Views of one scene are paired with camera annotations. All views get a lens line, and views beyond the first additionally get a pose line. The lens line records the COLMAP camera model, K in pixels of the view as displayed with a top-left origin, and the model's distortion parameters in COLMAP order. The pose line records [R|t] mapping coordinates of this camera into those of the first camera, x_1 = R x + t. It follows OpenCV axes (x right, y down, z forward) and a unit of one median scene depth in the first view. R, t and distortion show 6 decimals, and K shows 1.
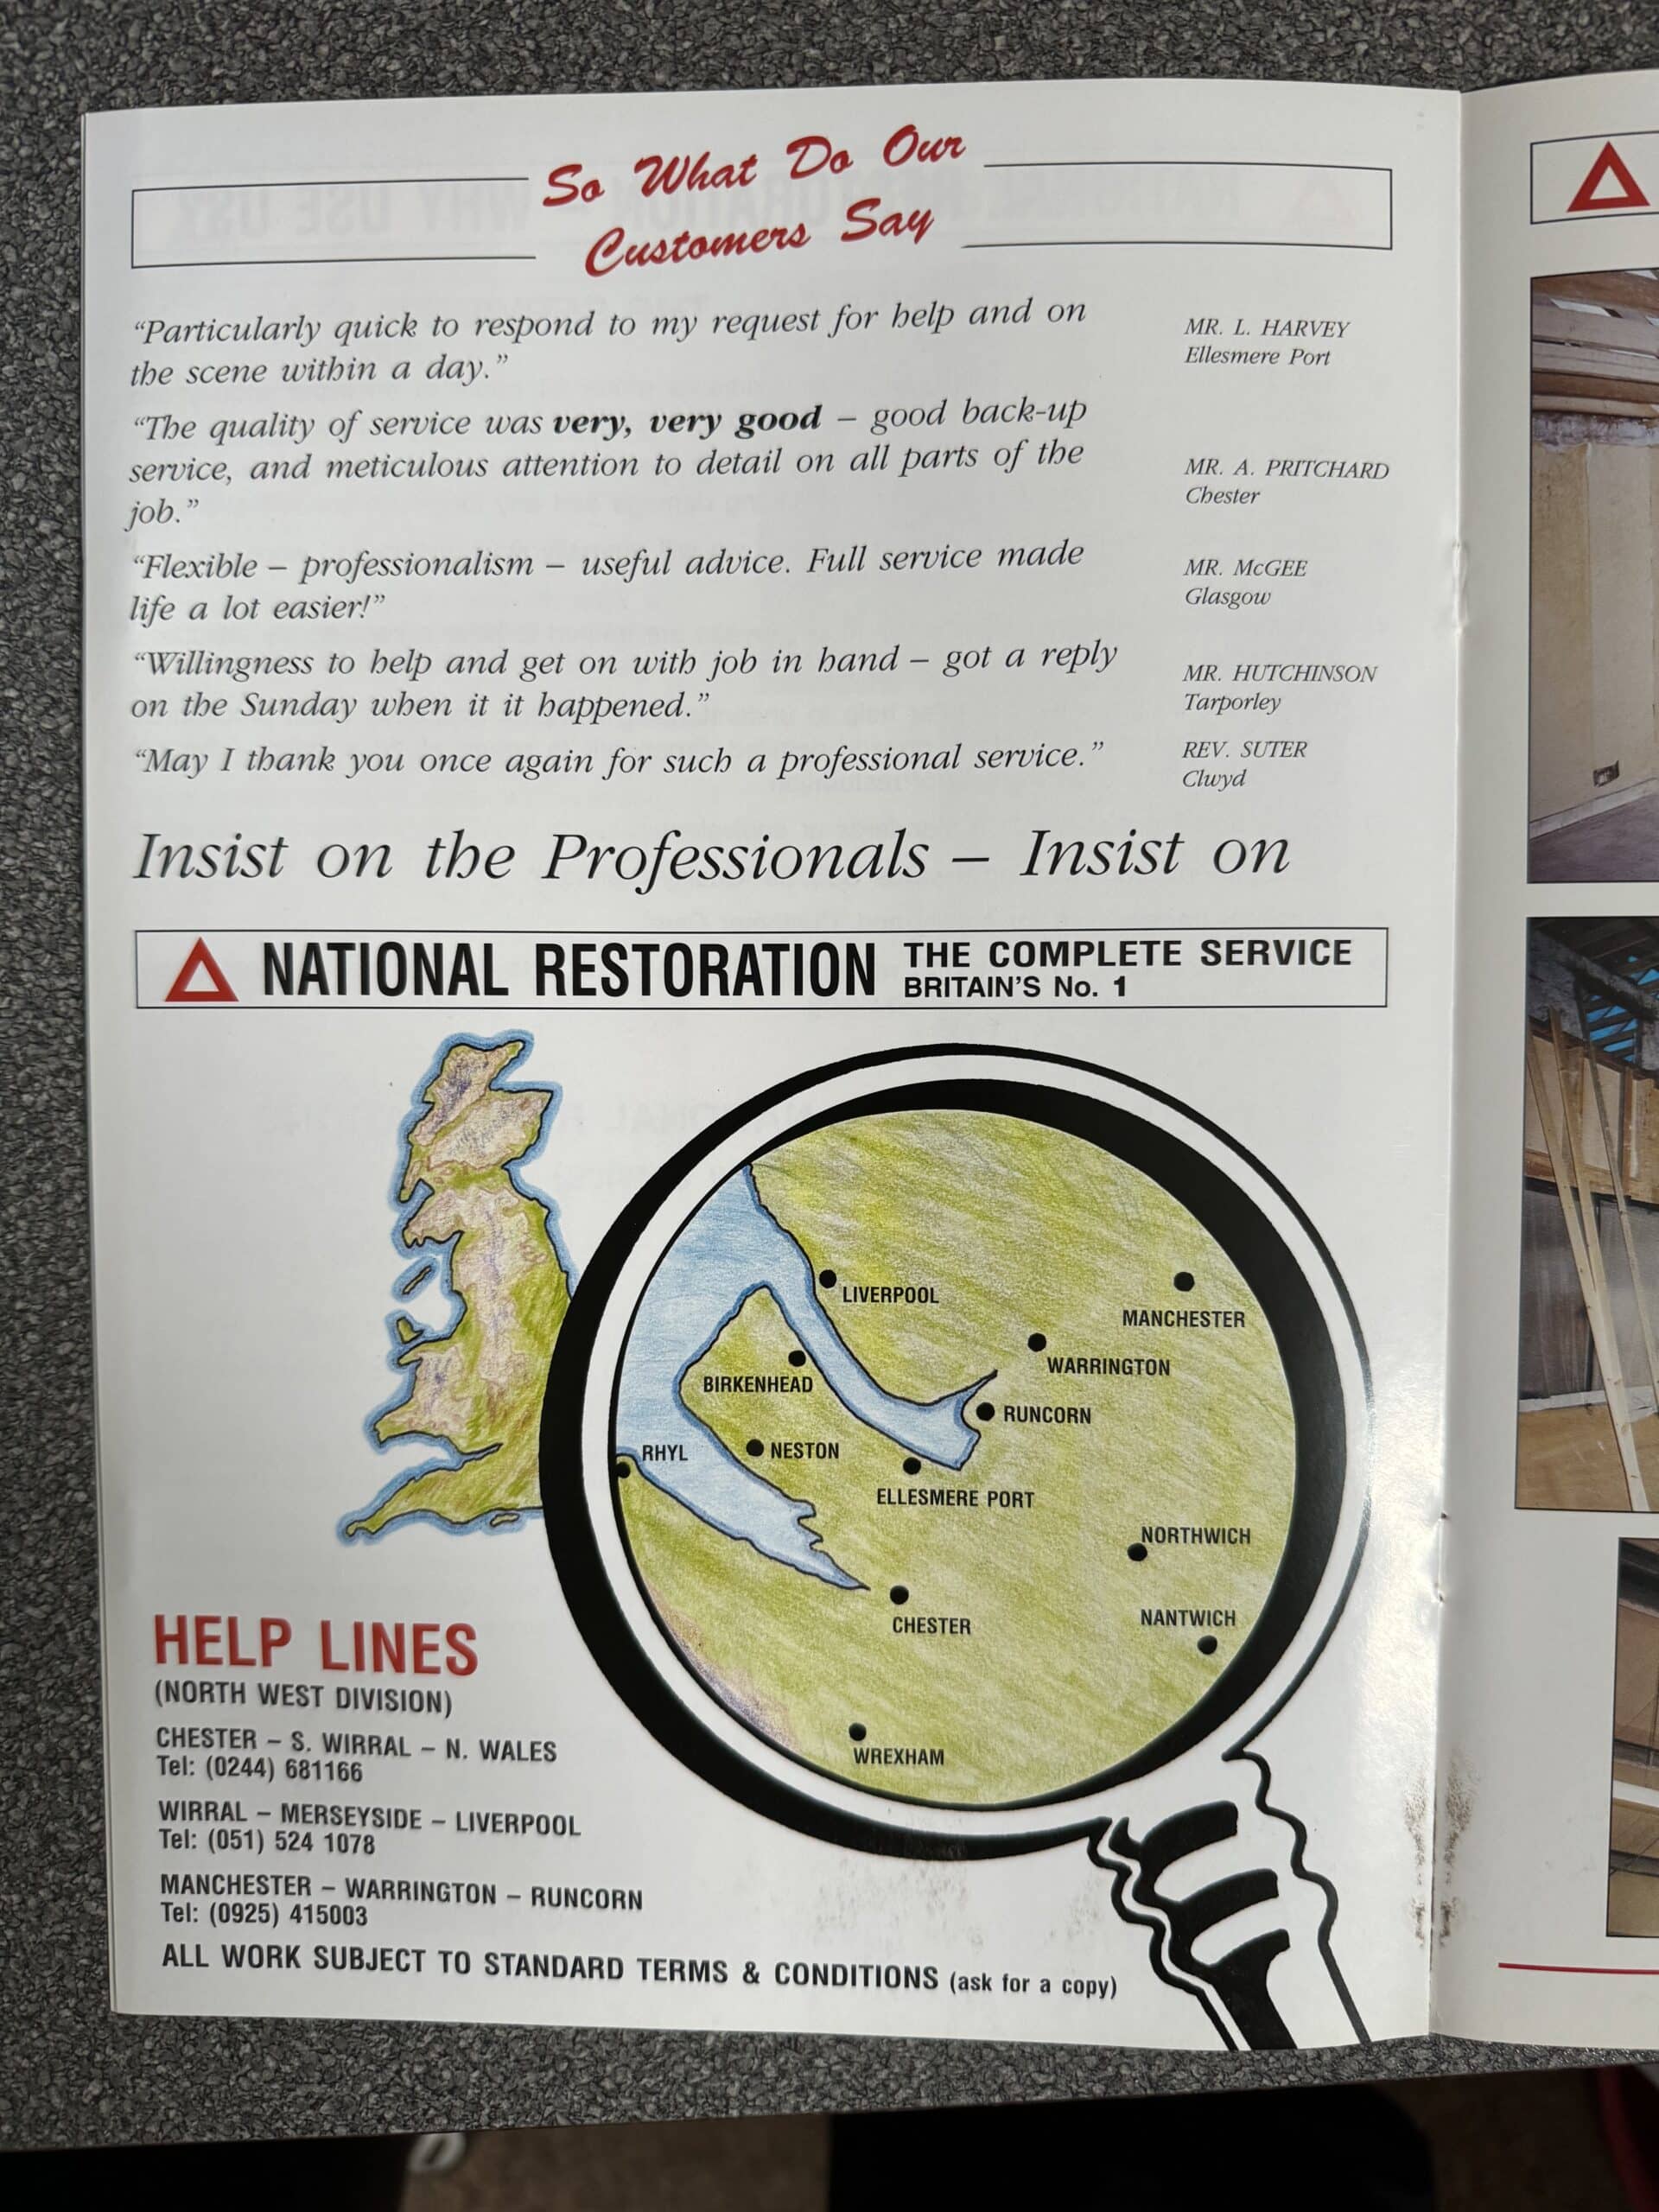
lens RADIAL K [[1562.9, 0, 818.5], [0, 1562.9, 1090.6], [0, 0, 1]] dist [-0.049029, 0.019096]
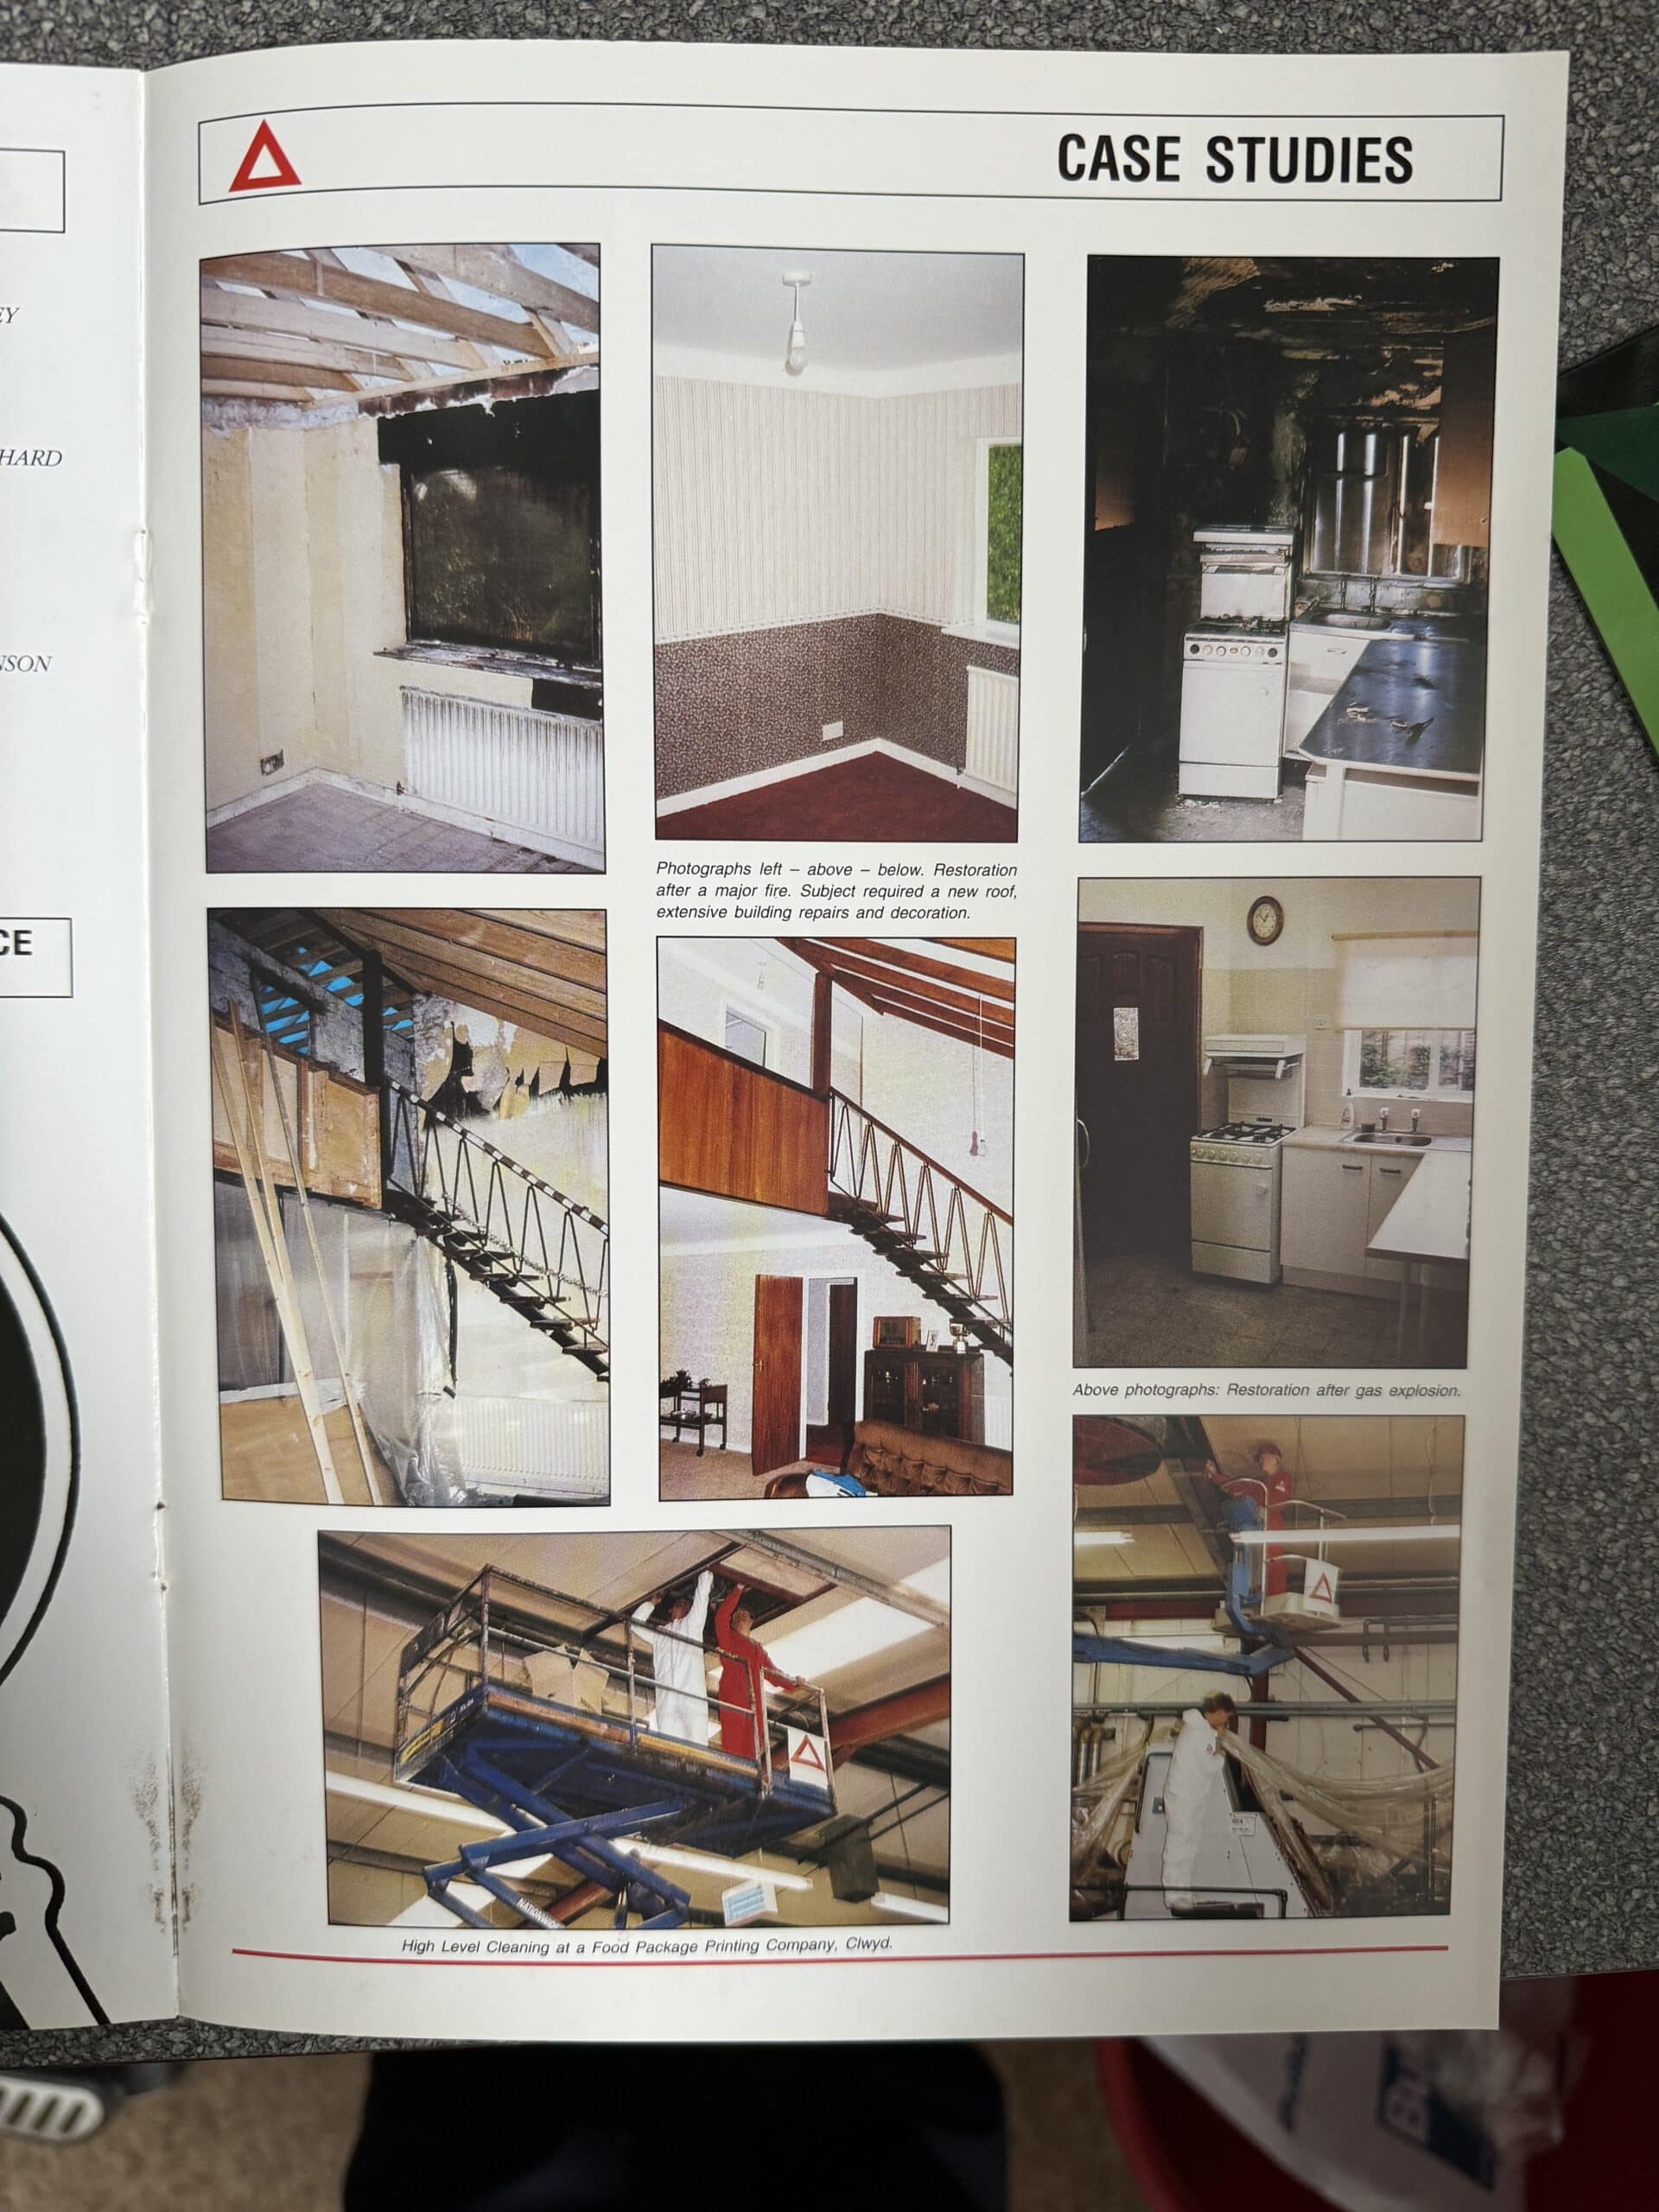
lens RADIAL K [[1562.9, 0, 833.3], [0, 1562.9, 1088.0], [0, 0, 1]] dist [-0.049029, 0.019096]
pose [[0.999797, 0.003029, 0.019903, 0.834340], [-0.003361, 0.999855, 0.016675, -0.014064], [-0.019850, -0.016738, 0.999663, -0.005402]]
